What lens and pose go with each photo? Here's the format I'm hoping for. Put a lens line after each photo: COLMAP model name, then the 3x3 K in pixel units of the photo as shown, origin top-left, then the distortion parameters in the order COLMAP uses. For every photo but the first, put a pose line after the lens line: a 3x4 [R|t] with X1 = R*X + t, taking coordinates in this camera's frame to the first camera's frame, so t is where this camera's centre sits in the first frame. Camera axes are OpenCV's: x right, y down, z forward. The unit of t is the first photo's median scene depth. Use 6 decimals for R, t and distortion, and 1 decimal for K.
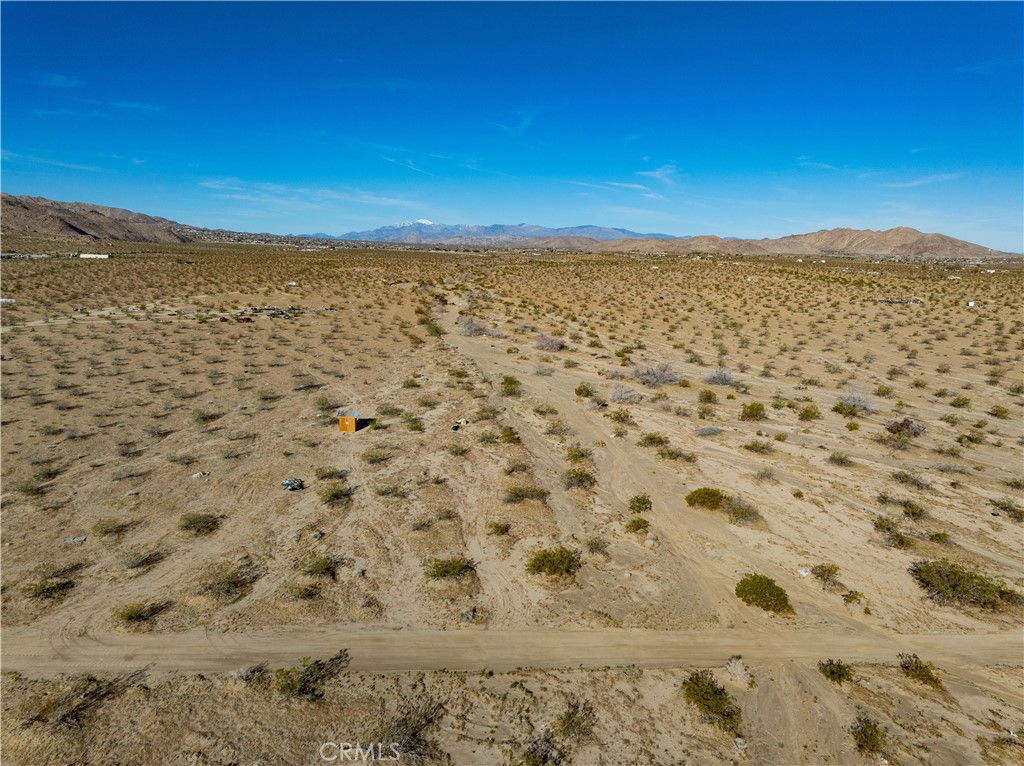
lens RADIAL K [[723.5, 0, 514.6], [0, 723.5, 384.0], [0, 0, 1]] dist [-0.044795, 0.010184]
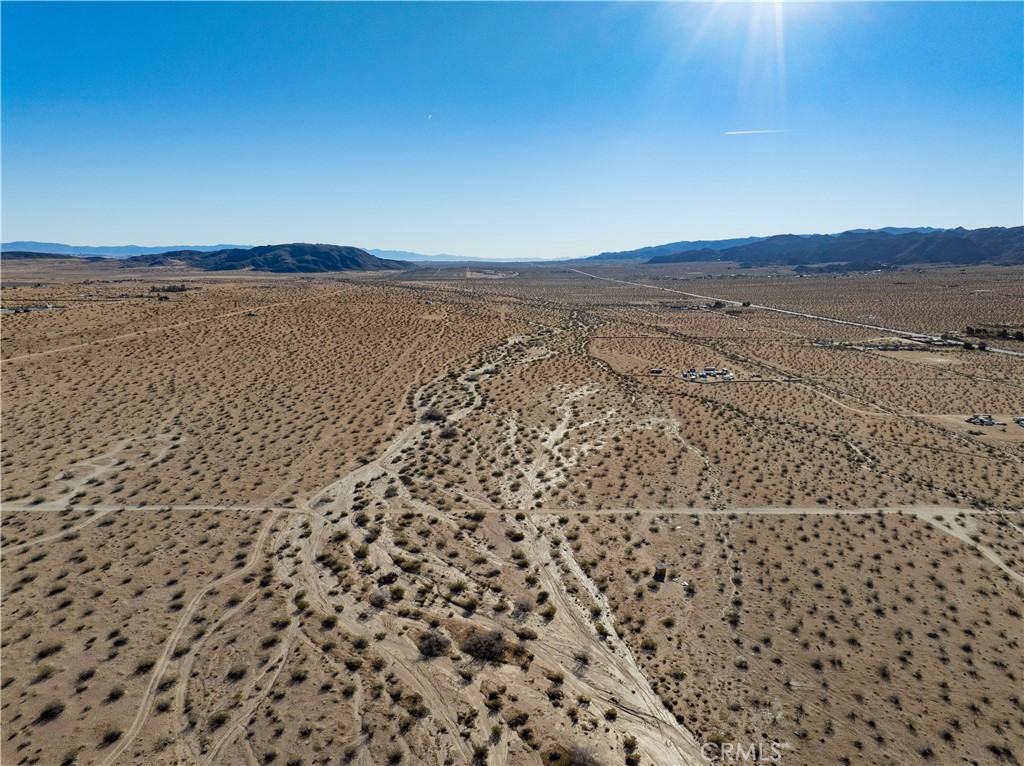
lens RADIAL K [[723.5, 0, 516.5], [0, 723.5, 380.8], [0, 0, 1]] dist [-0.044795, 0.010184]
pose [[-0.999107, -0.037730, -0.019010, 0.161289], [-0.041959, 0.938691, 0.342196, -0.724146], [0.004933, 0.342688, -0.939436, 1.699803]]
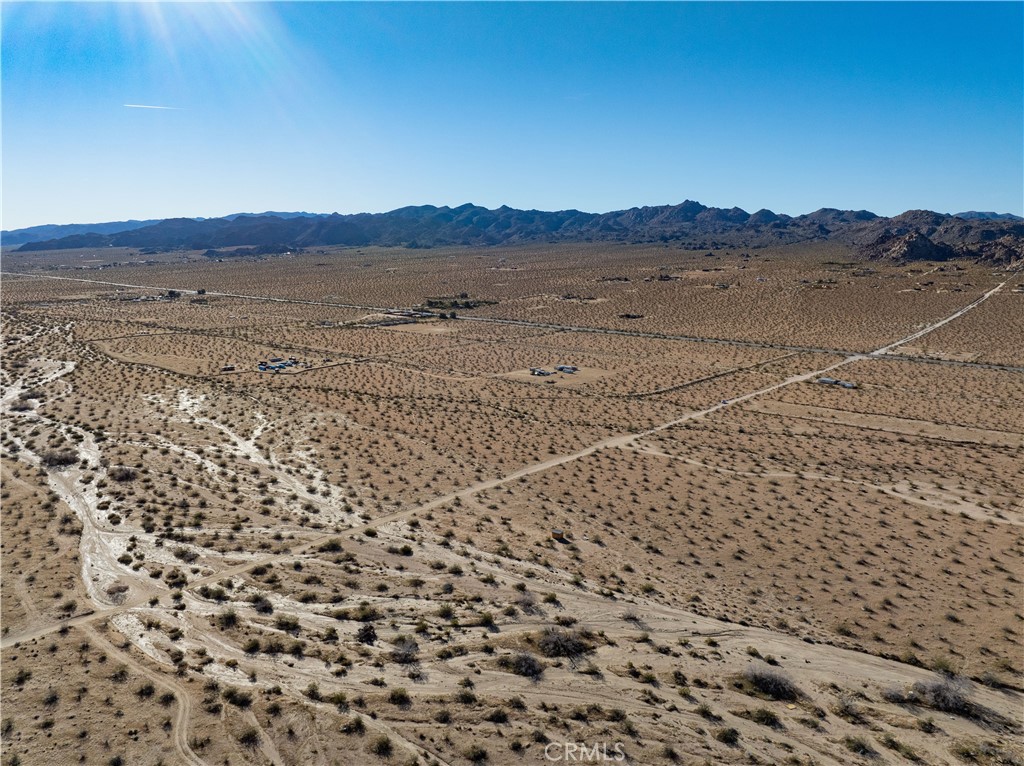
lens RADIAL K [[723.5, 0, 514.1], [0, 723.5, 378.5], [0, 0, 1]] dist [-0.044795, 0.010184]
pose [[-0.685109, 0.097499, -0.721886, 0.929899], [-0.157152, 0.947882, 0.277168, -0.648215], [0.711287, 0.303336, -0.634081, 1.350530]]
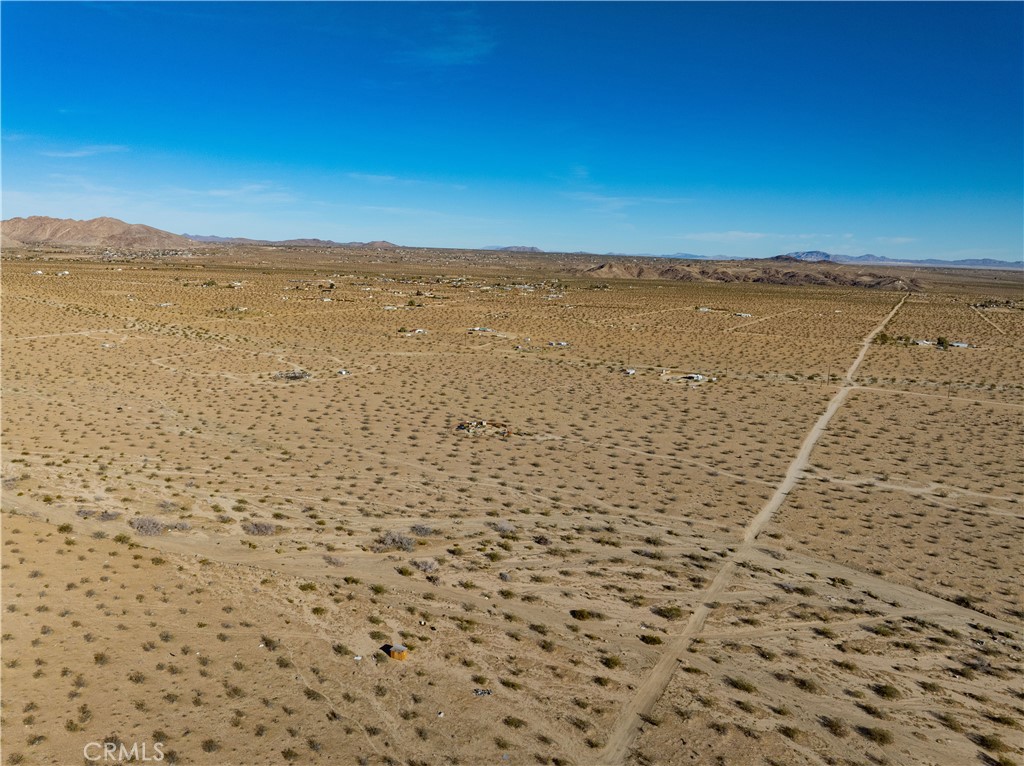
lens RADIAL K [[723.5, 0, 513.8], [0, 723.5, 377.2], [0, 0, 1]] dist [-0.044795, 0.010184]
pose [[0.525147, -0.152416, 0.837252, -0.842035], [0.137692, 0.986086, 0.093146, -0.425764], [-0.839799, 0.066368, 0.538826, -0.115728]]
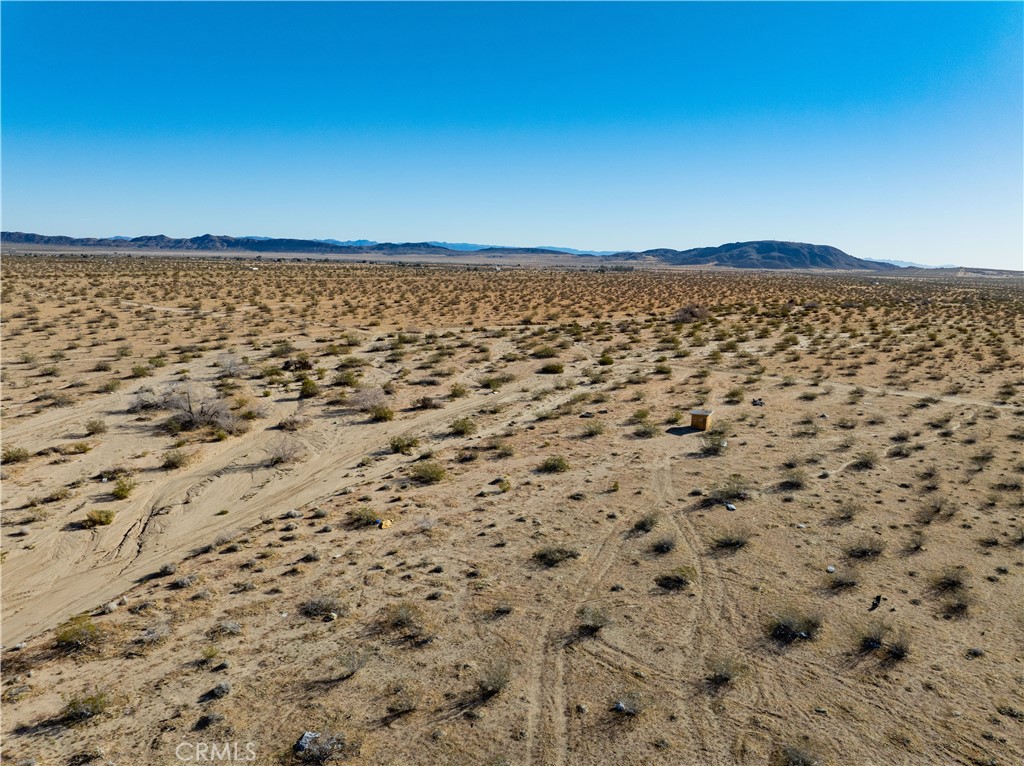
lens RADIAL K [[723.5, 0, 513.7], [0, 723.5, 385.6], [0, 0, 1]] dist [-0.044795, 0.010184]
pose [[-0.805138, -0.147285, 0.574508, -0.351573], [0.063410, 0.941745, 0.330297, -0.204068], [-0.589688, 0.302364, -0.748896, 1.129388]]
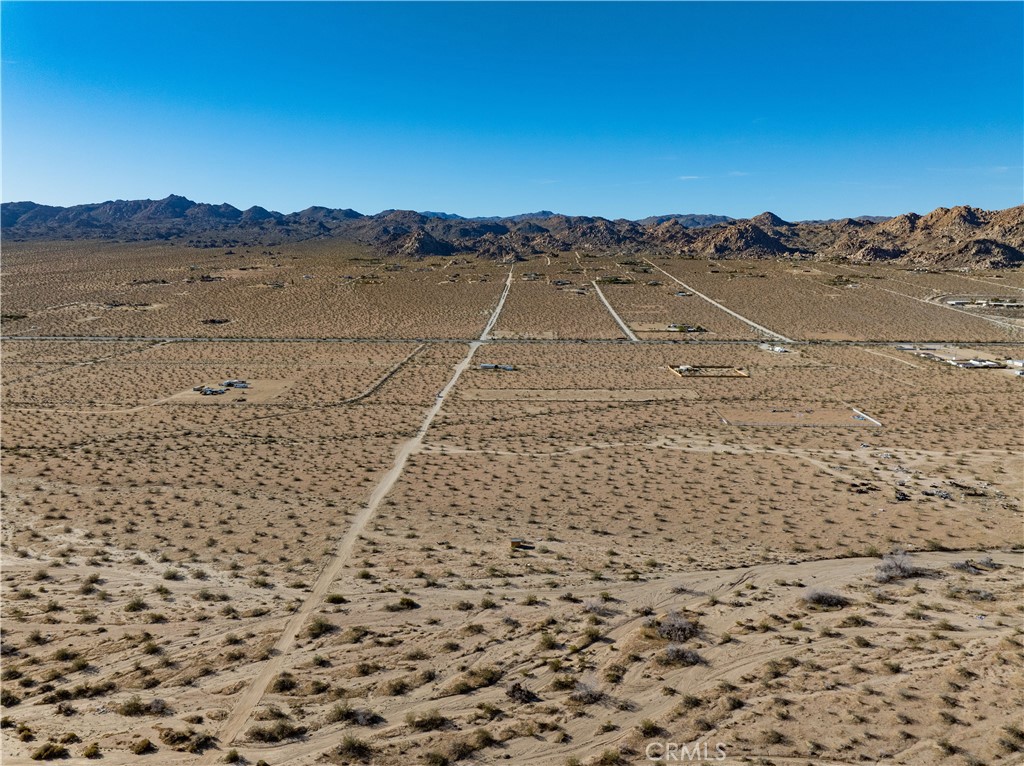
lens RADIAL K [[723.5, 0, 512.9], [0, 723.5, 379.8], [0, 0, 1]] dist [-0.044795, 0.010184]
pose [[-0.066780, 0.150915, -0.986289, 1.212195], [-0.188700, 0.968746, 0.161007, -0.506430], [0.979762, 0.196865, -0.036215, 0.578045]]
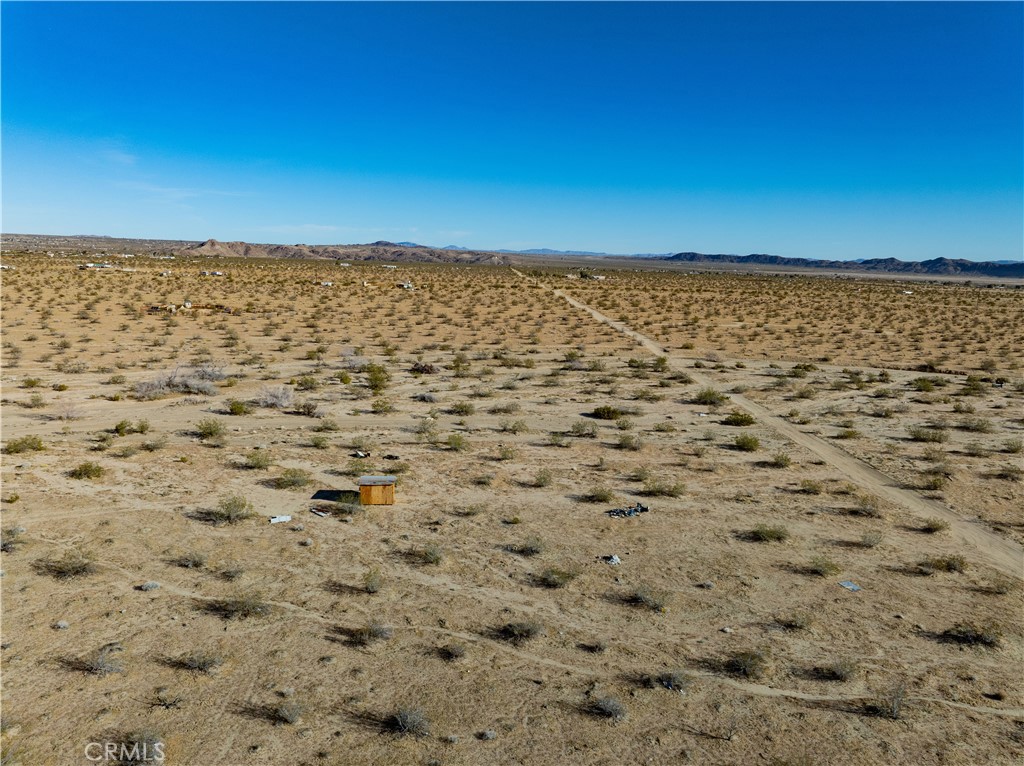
lens RADIAL K [[723.5, 0, 513.5], [0, 723.5, 383.9], [0, 0, 1]] dist [-0.044795, 0.010184]
pose [[0.011867, -0.193896, 0.980950, -0.530525], [0.150602, 0.970175, 0.189944, -0.095601], [-0.988523, 0.145479, 0.040714, 0.490776]]
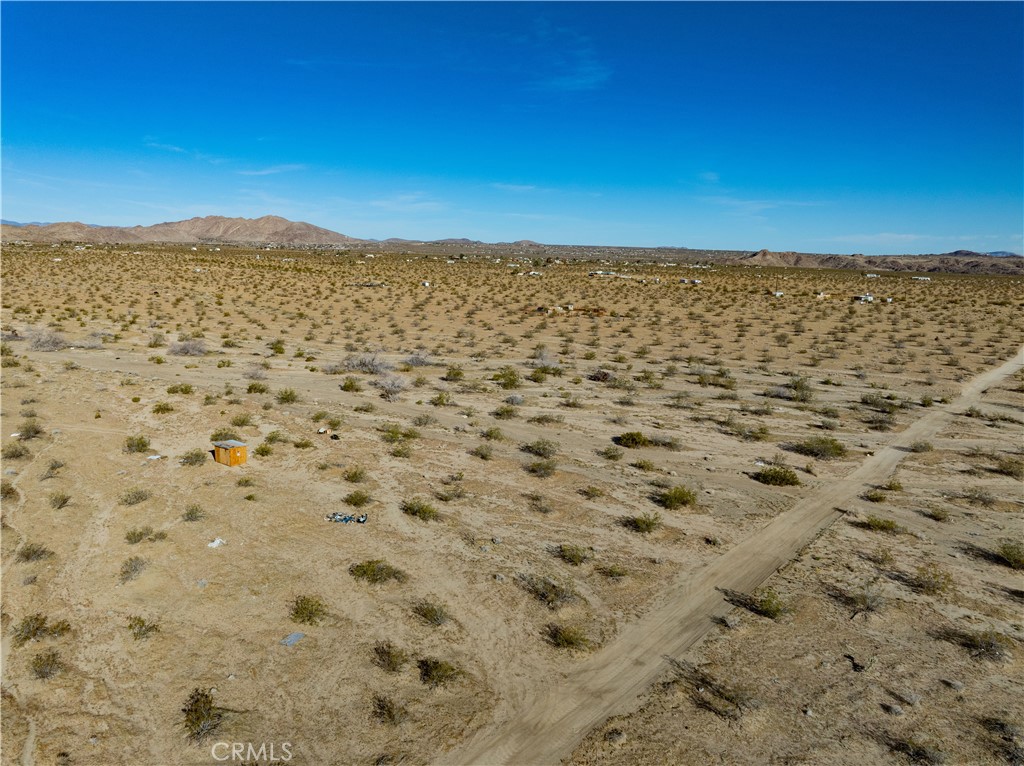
lens RADIAL K [[723.5, 0, 514.1], [0, 723.5, 381.2], [0, 0, 1]] dist [-0.044795, 0.010184]
pose [[0.684911, -0.134999, 0.716012, -0.351760], [0.125431, 0.989861, 0.066650, -0.026948], [-0.717750, 0.044161, 0.694899, 0.104483]]
